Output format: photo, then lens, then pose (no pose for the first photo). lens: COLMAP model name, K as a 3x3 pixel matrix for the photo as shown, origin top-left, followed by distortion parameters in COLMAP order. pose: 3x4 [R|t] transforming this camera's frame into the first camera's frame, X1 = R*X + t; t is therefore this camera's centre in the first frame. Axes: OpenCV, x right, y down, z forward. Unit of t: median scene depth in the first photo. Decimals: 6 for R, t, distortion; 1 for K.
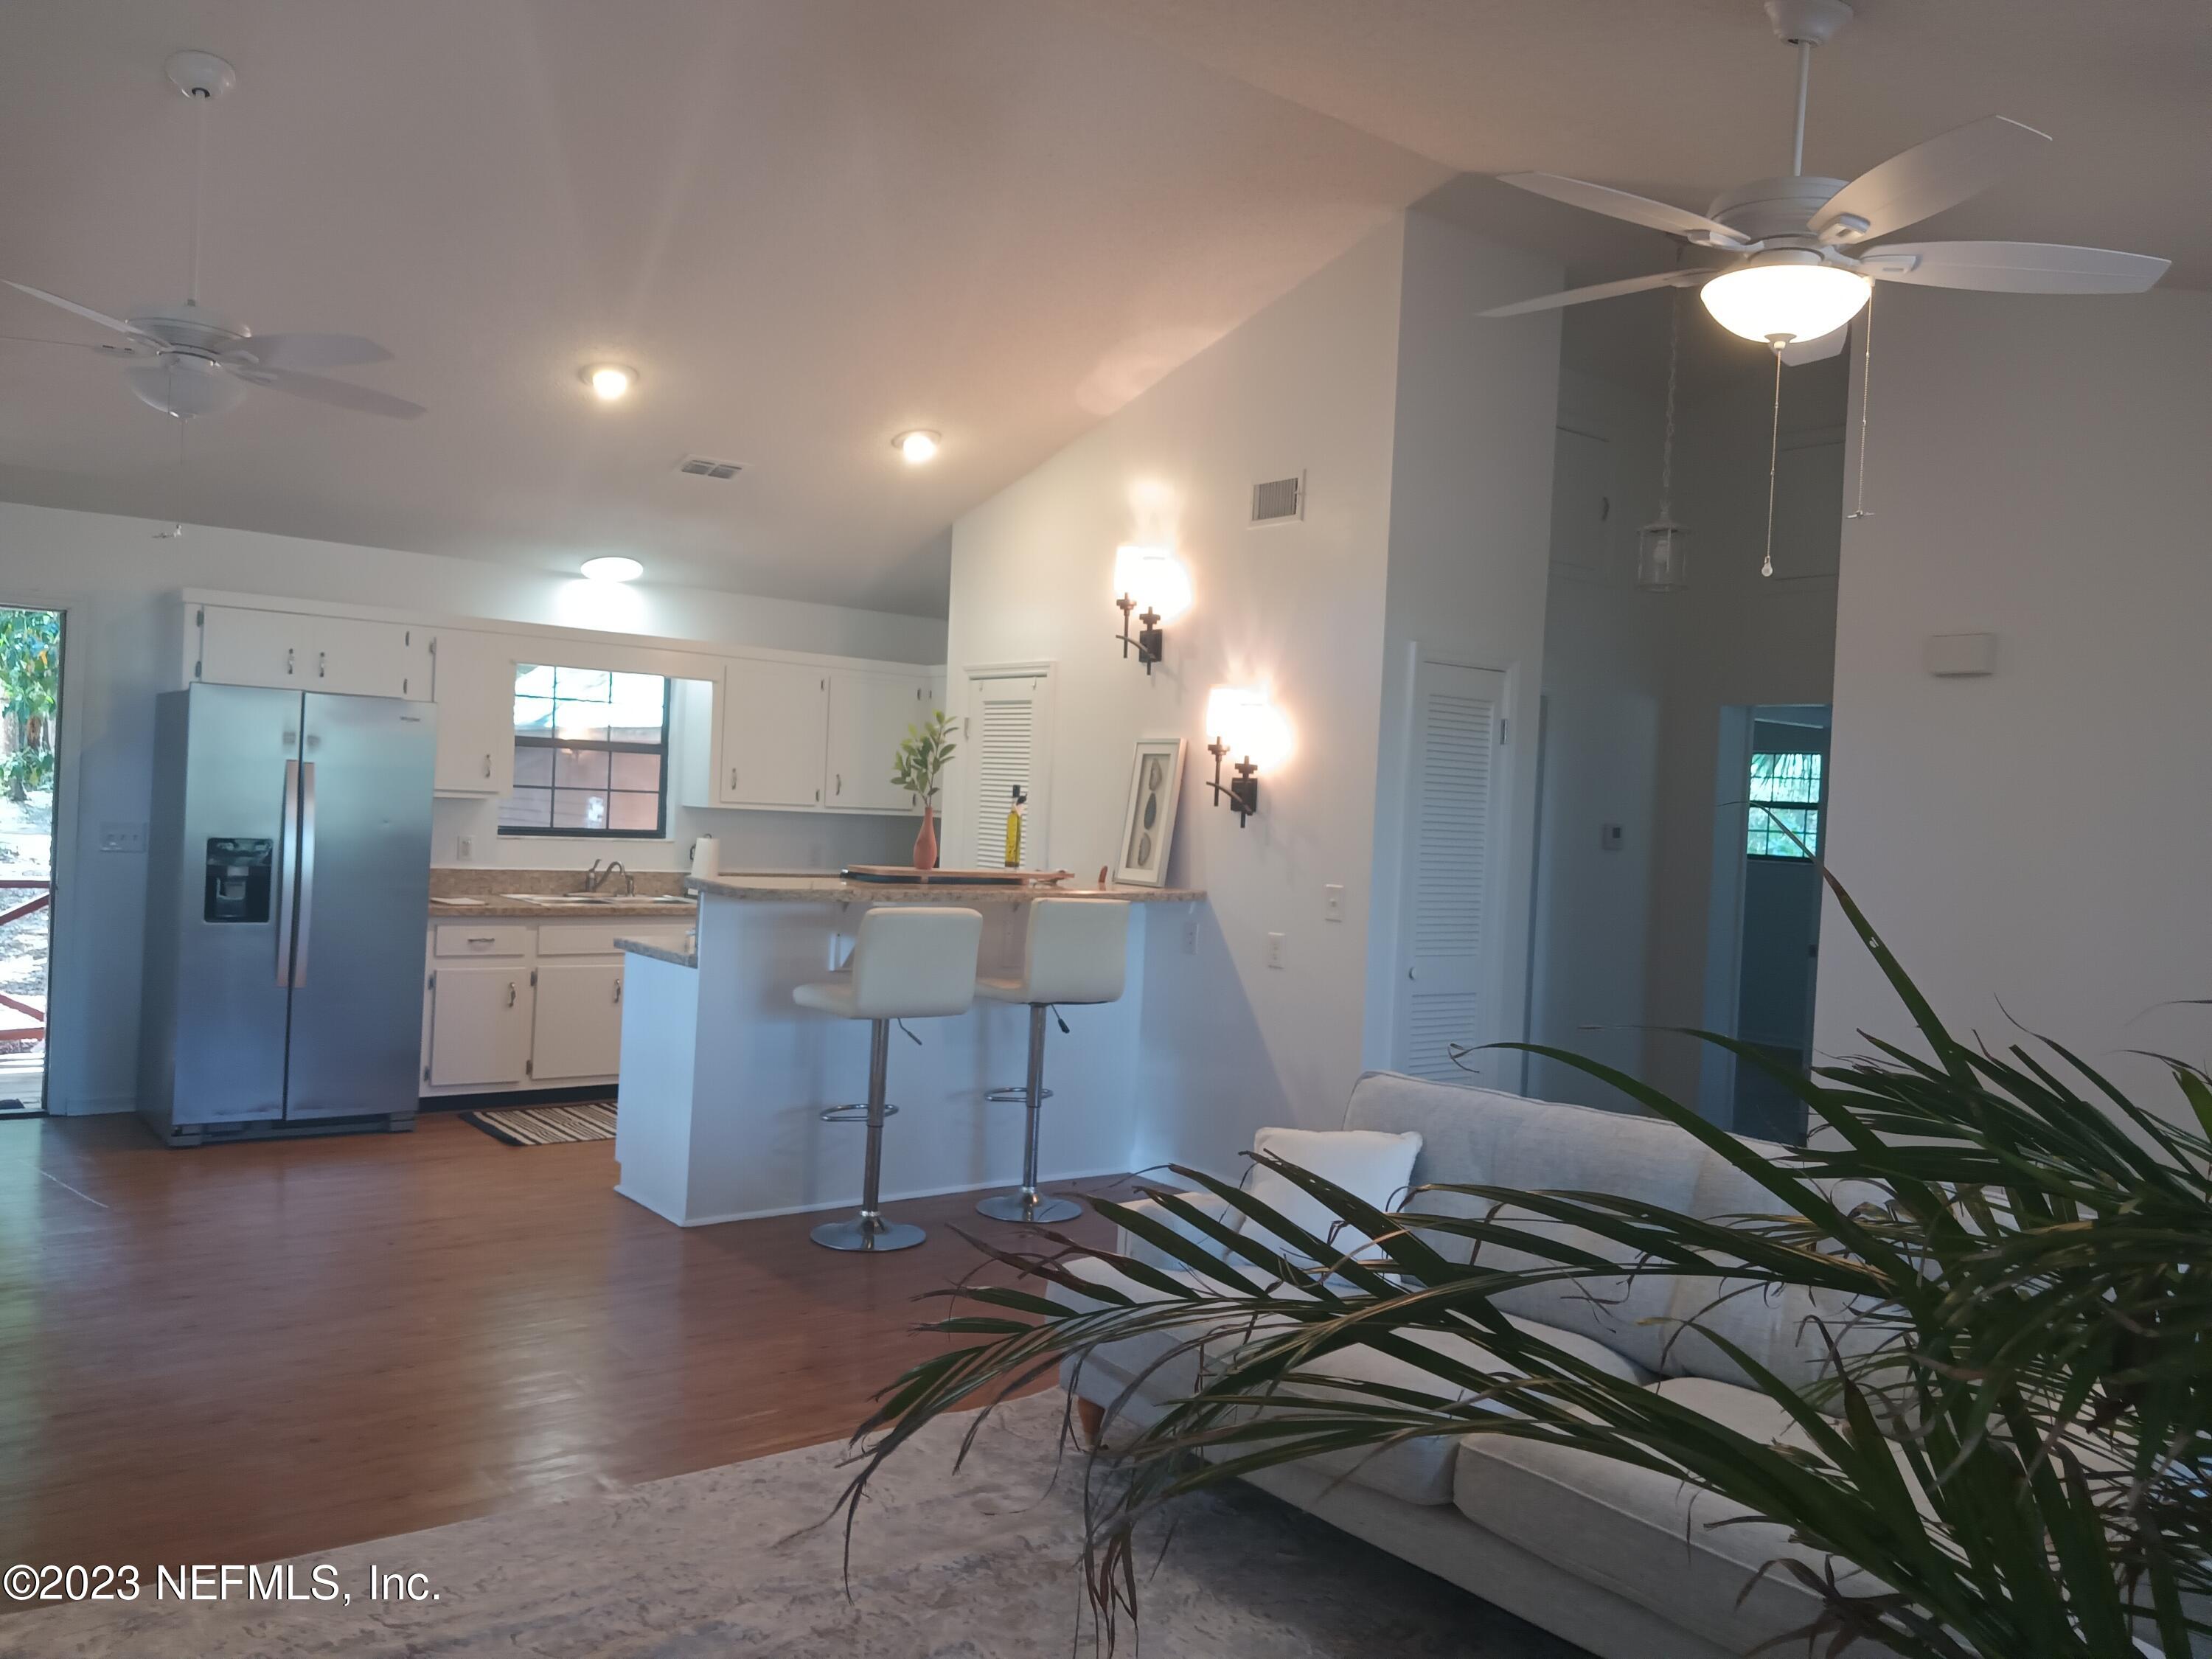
lens RADIAL K [[1647.4, 0, 1106.0], [0, 1647.4, 829.5], [0, 0, 1]] dist [0.058548, -0.116006]
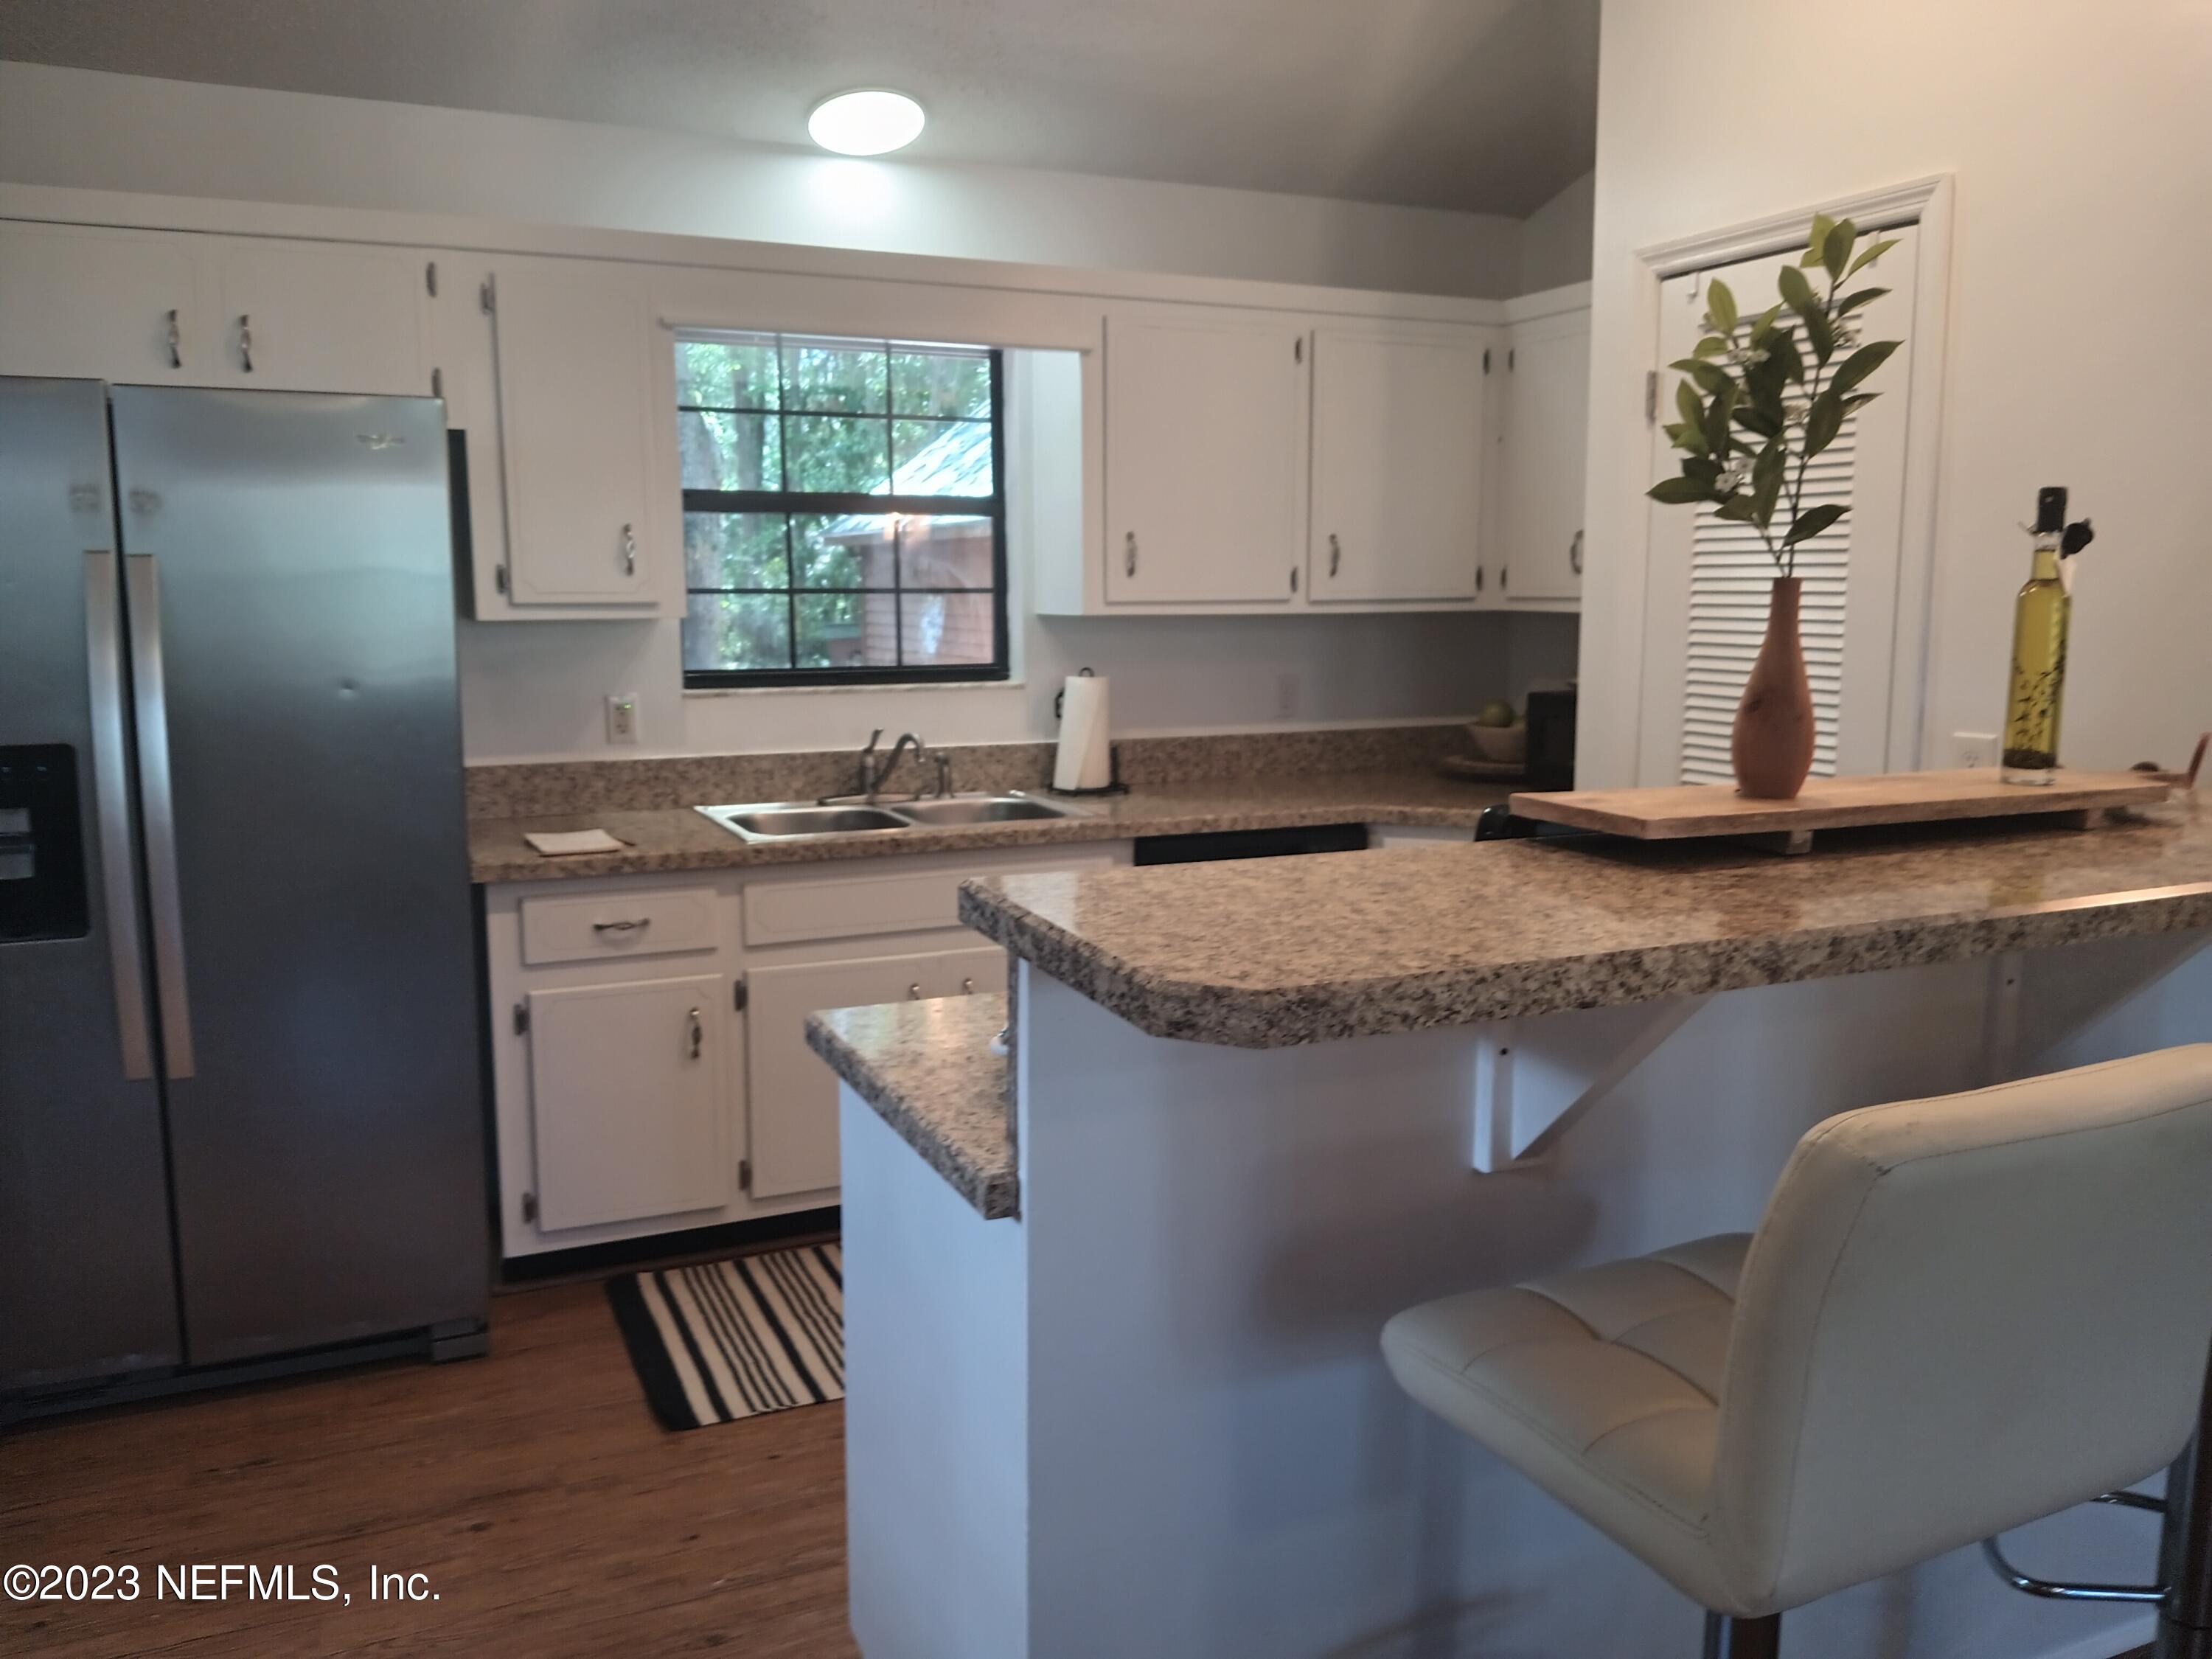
lens RADIAL K [[1668.5, 0, 1106.0], [0, 1668.5, 829.5], [0, 0, 1]] dist [0.063057, -0.142200]
pose [[0.969773, -0.018249, -0.243327, -0.127311], [0.047718, 0.992129, 0.115770, -0.008064], [0.239300, -0.123882, 0.963010, 0.574793]]
